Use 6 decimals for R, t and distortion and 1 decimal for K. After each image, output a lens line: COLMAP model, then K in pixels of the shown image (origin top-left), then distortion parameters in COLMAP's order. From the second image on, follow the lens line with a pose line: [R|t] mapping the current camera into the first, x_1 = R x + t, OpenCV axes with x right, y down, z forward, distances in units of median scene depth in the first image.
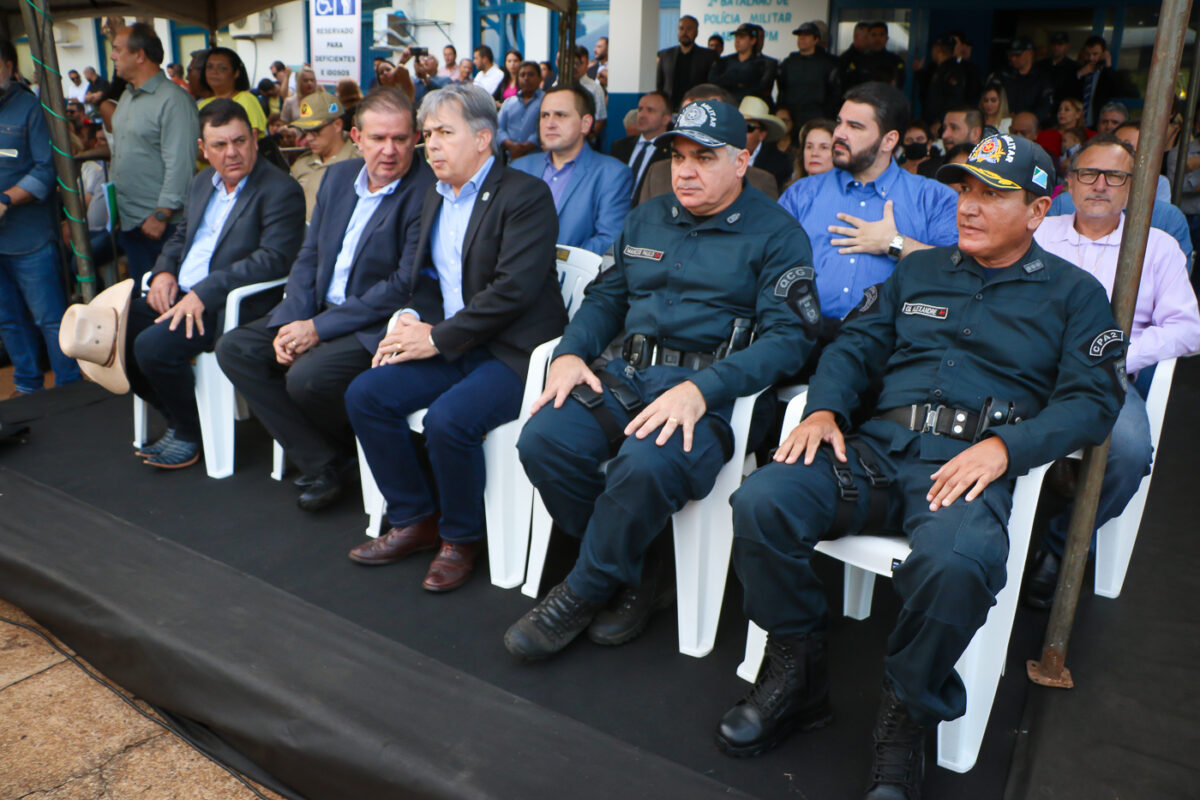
lens RADIAL K [[976.4, 0, 602.6], [0, 976.4, 407.8], [0, 0, 1]] dist [-0.189305, 0.161326]
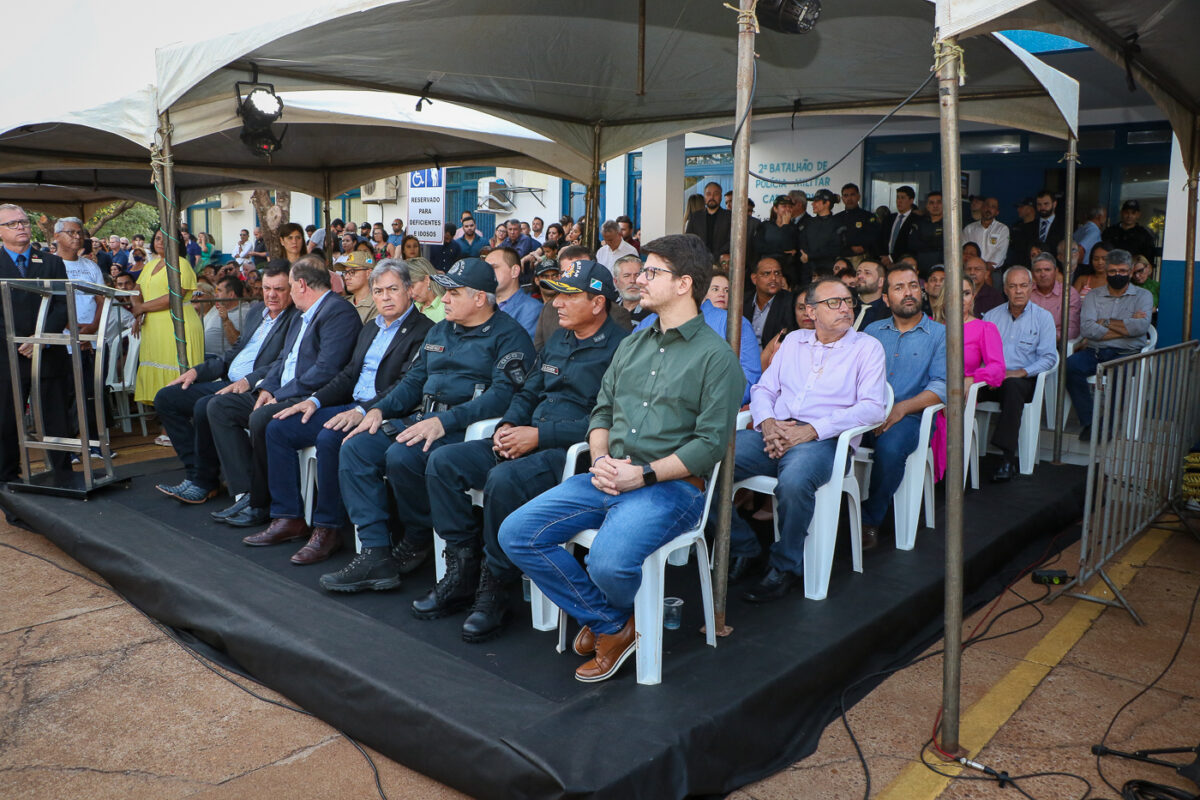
lens RADIAL K [[976.4, 0, 602.6], [0, 976.4, 407.8], [0, 0, 1]] dist [-0.189305, 0.161326]
pose [[0.989512, 0.011368, -0.144002, 0.320912], [-0.033470, 0.987813, -0.152004, 0.111071], [0.140519, 0.155230, 0.977833, -0.347778]]
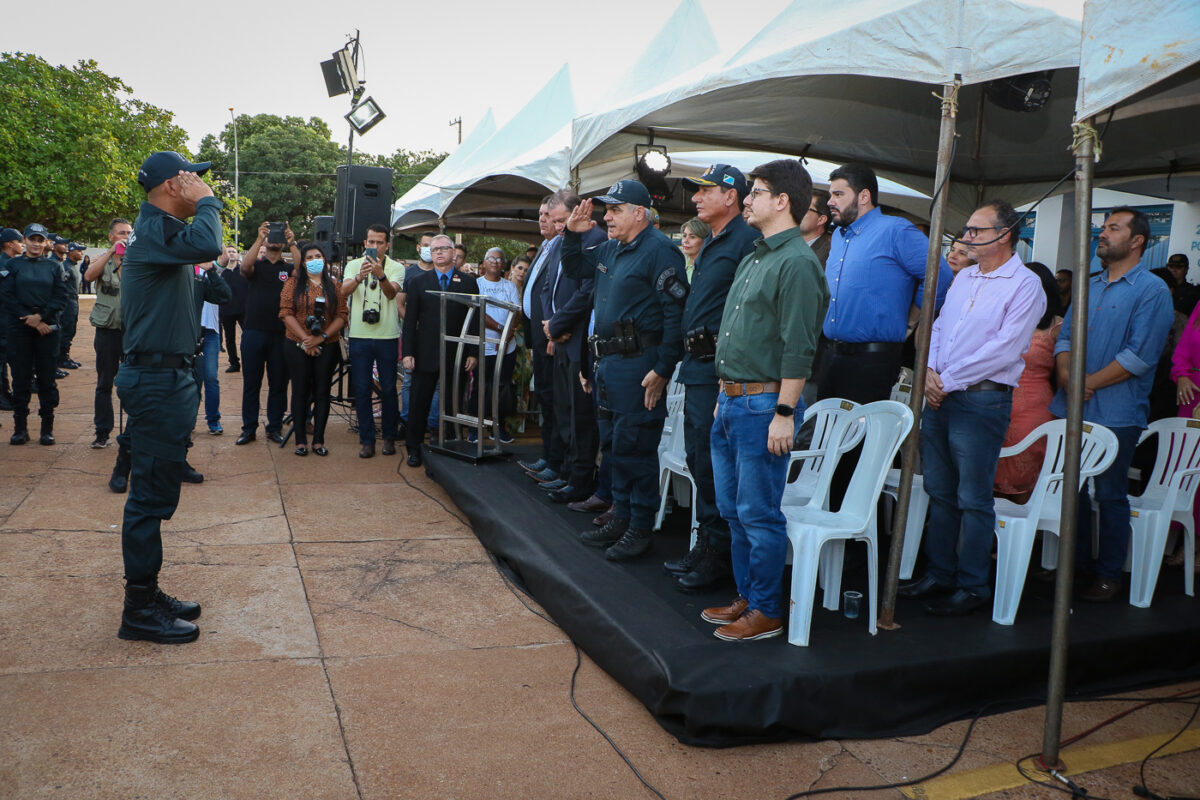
lens RADIAL K [[976.4, 0, 602.6], [0, 976.4, 407.8], [0, 0, 1]] dist [-0.189305, 0.161326]
pose [[0.808006, 0.100970, -0.580458, 0.636925], [-0.218525, 0.966293, -0.136105, 0.157457], [0.547150, 0.236819, 0.802835, -0.476039]]
